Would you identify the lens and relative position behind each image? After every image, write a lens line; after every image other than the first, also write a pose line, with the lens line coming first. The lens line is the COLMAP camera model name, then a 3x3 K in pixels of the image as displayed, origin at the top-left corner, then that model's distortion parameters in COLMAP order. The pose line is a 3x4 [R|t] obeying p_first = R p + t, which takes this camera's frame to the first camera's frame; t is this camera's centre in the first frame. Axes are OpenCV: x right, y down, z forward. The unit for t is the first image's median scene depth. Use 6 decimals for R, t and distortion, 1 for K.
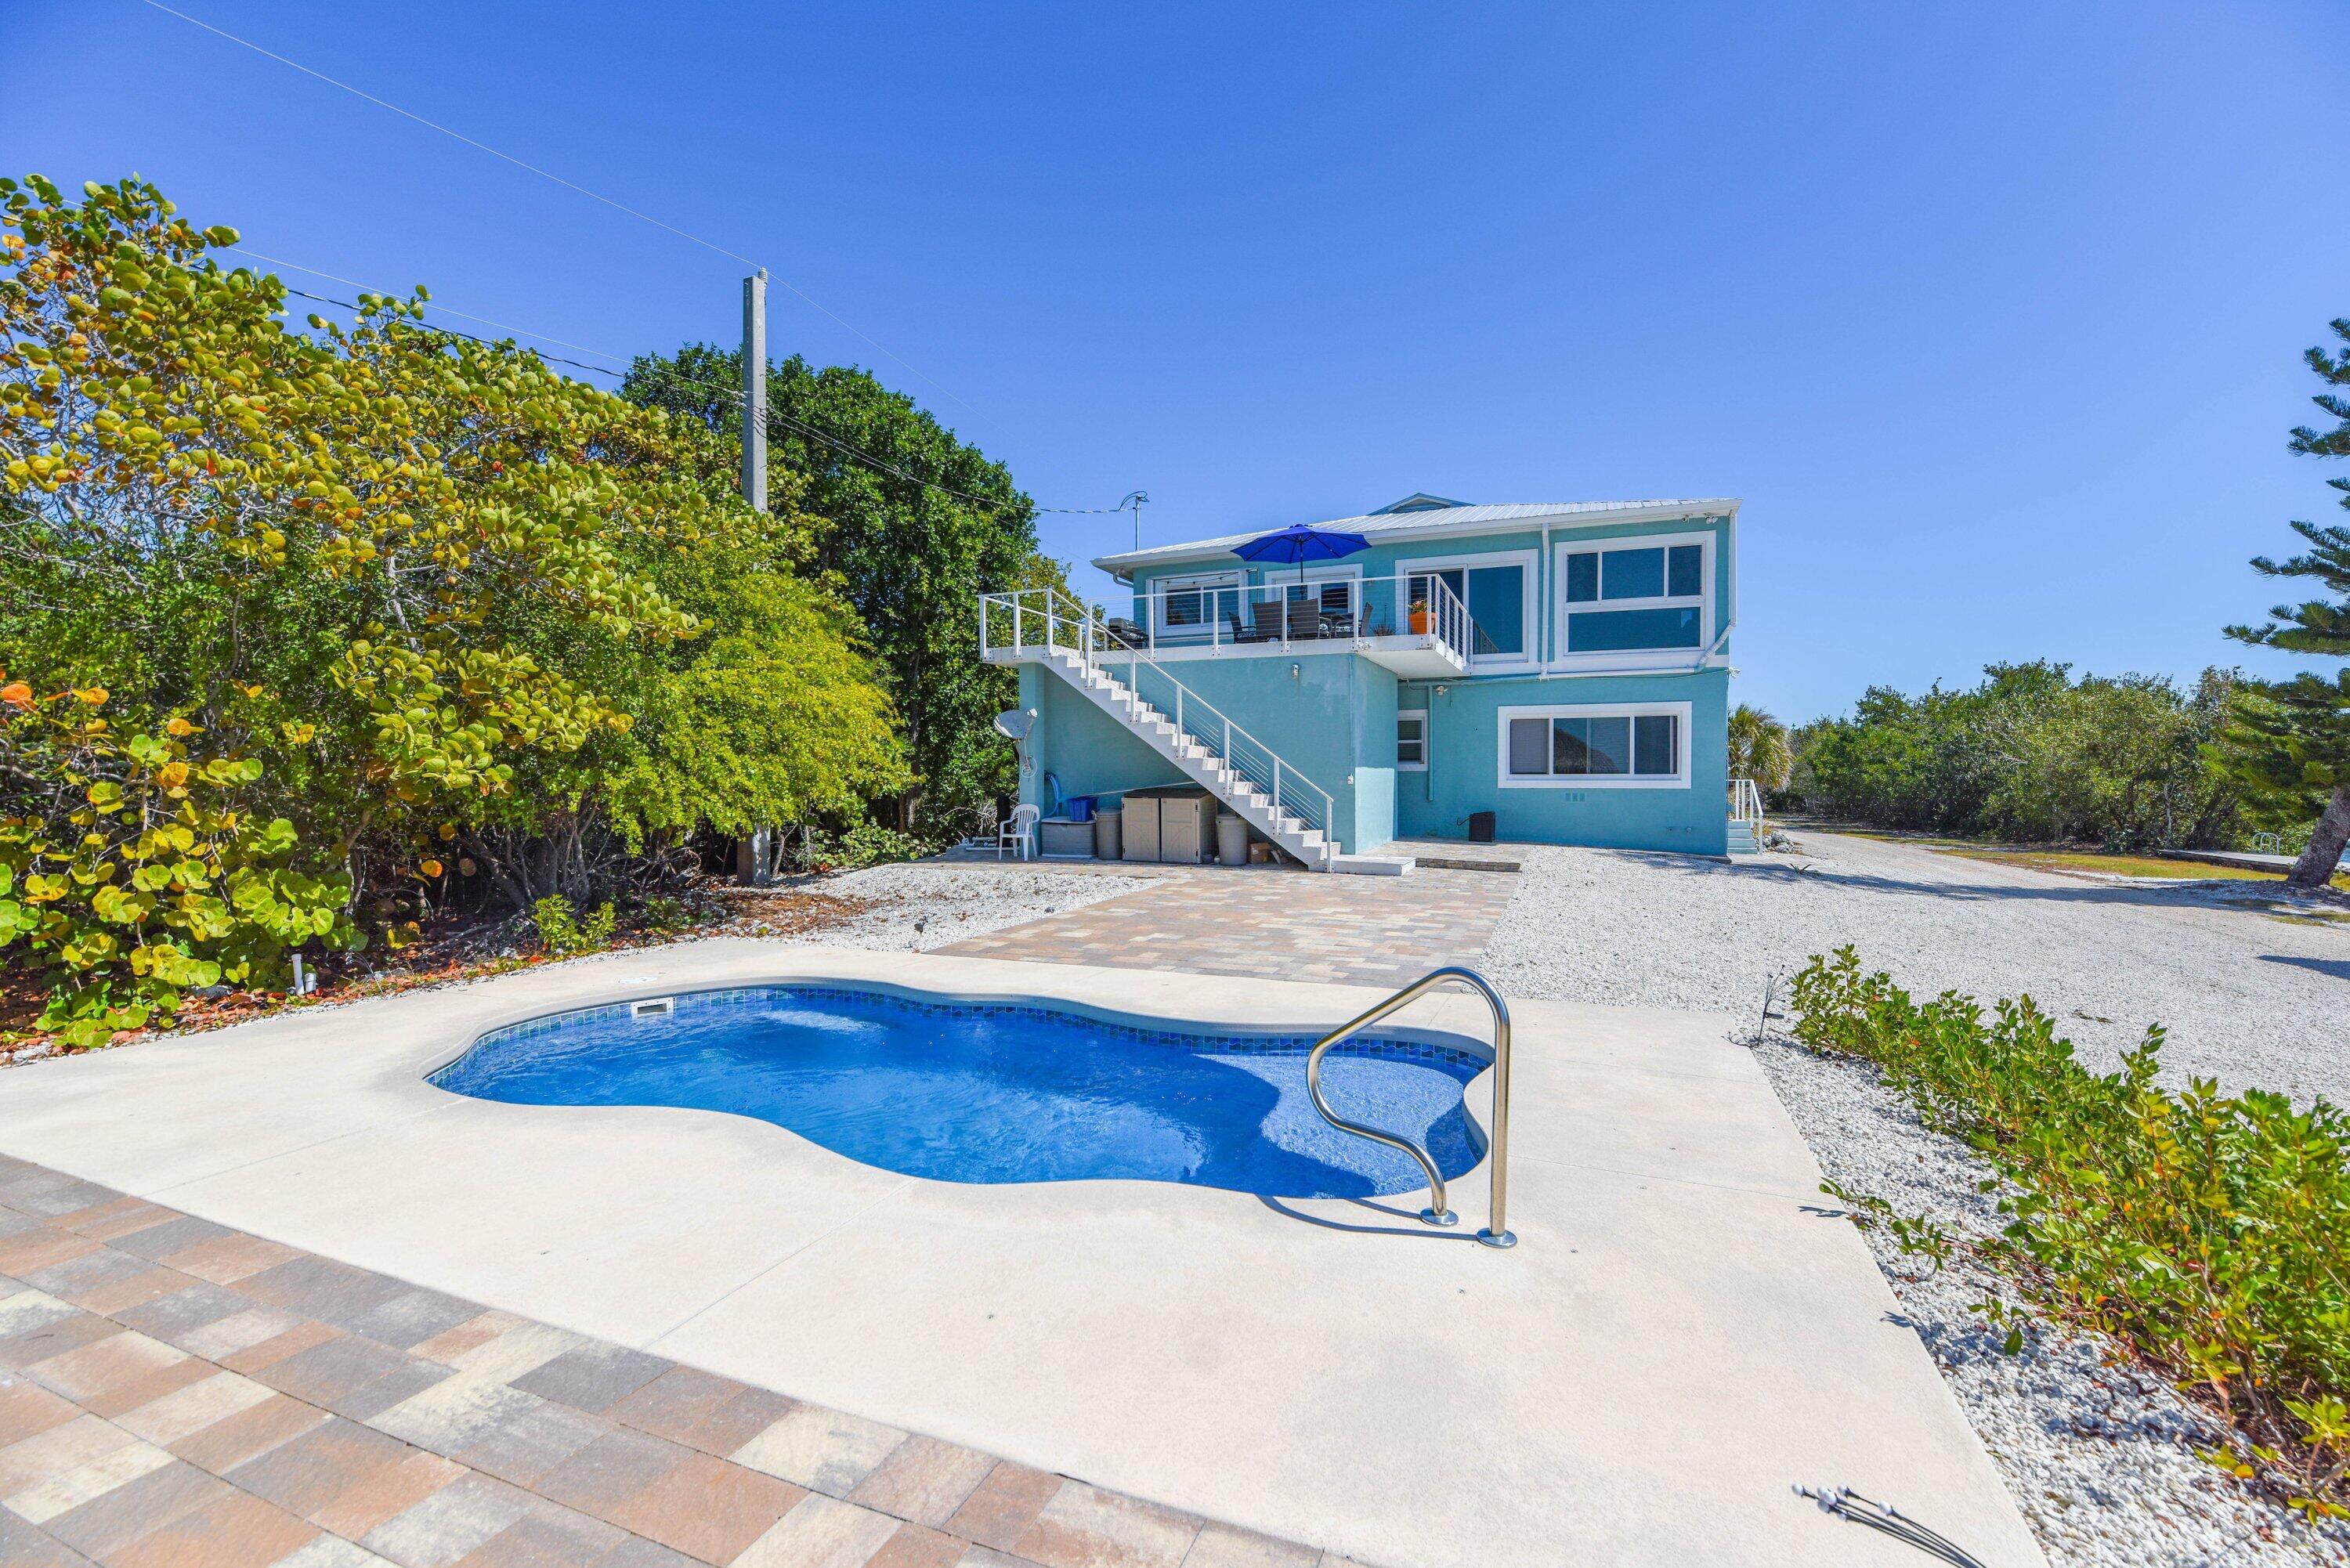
lens RADIAL K [[1018.5, 0, 1175.0], [0, 1018.5, 784.0], [0, 0, 1]] dist [-0.001218, -0.010507]
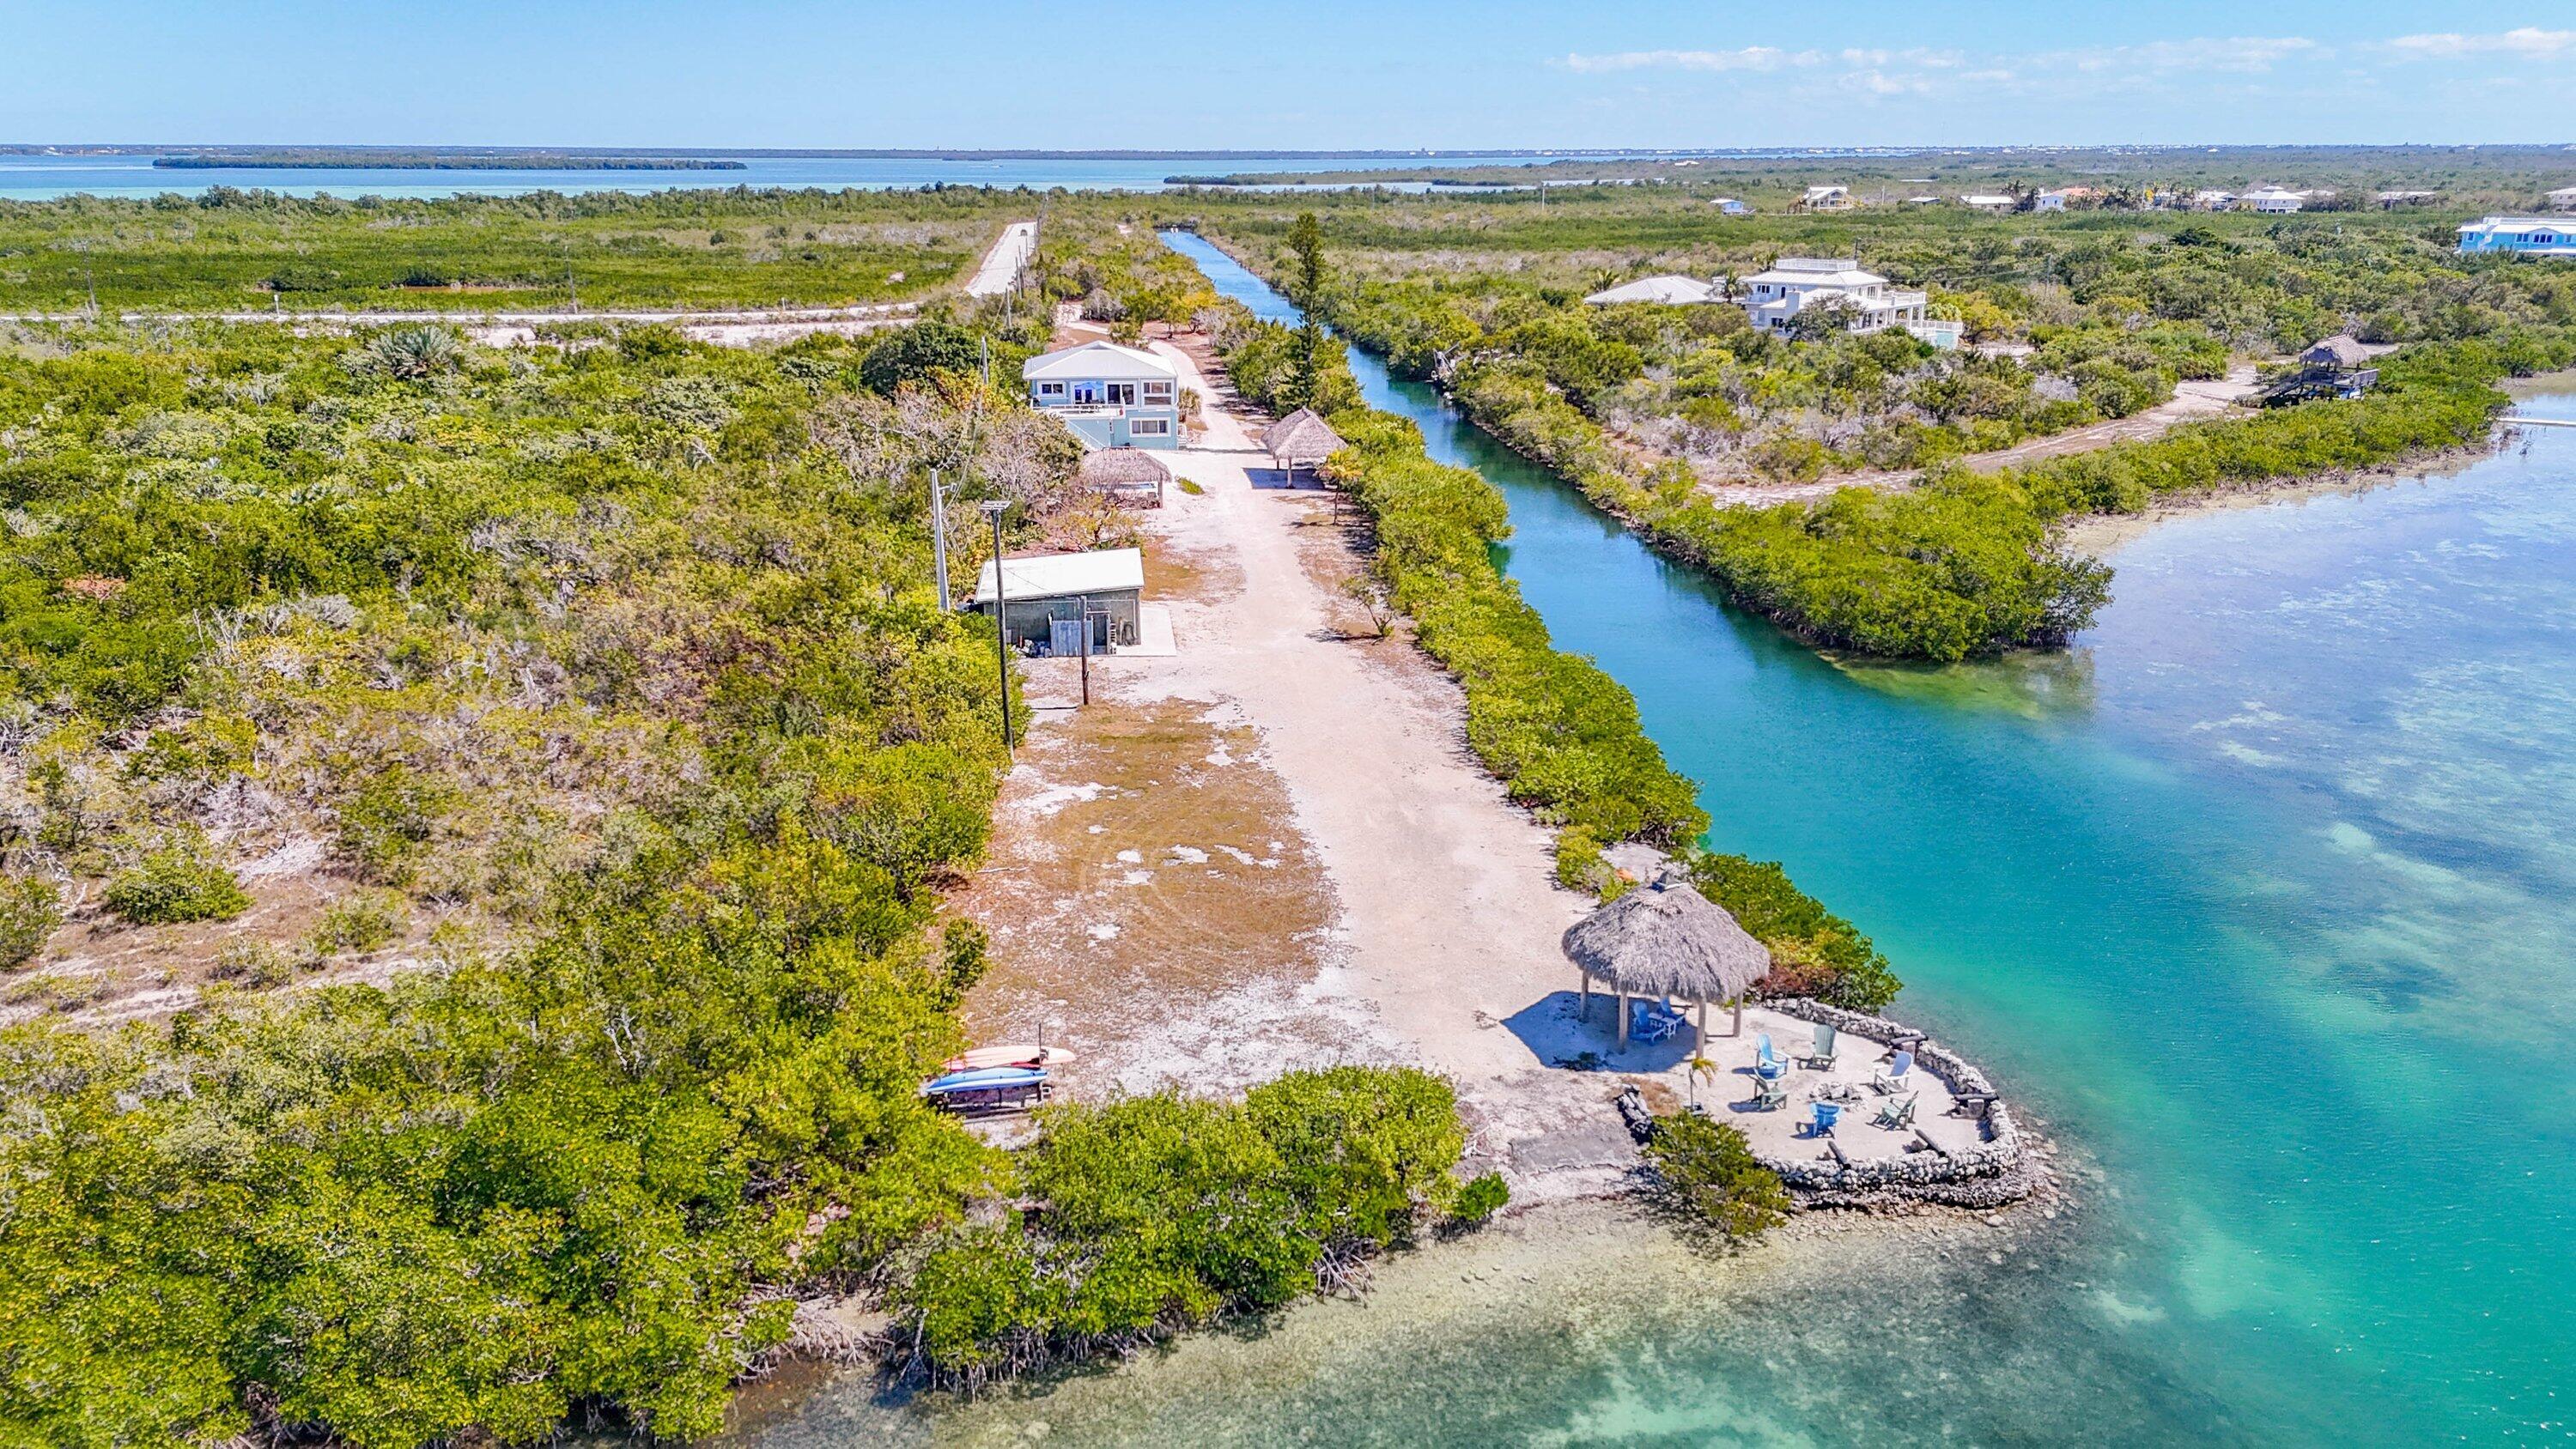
lens RADIAL K [[1875.9, 0, 1292.9], [0, 1875.9, 722.1], [0, 0, 1]] dist [0.082309, -0.088284]
pose [[0.872433, -0.145049, 0.466713, -3.202894], [0.004984, 0.957535, 0.288274, -1.221476], [-0.488708, -0.249174, 0.836108, -6.789219]]
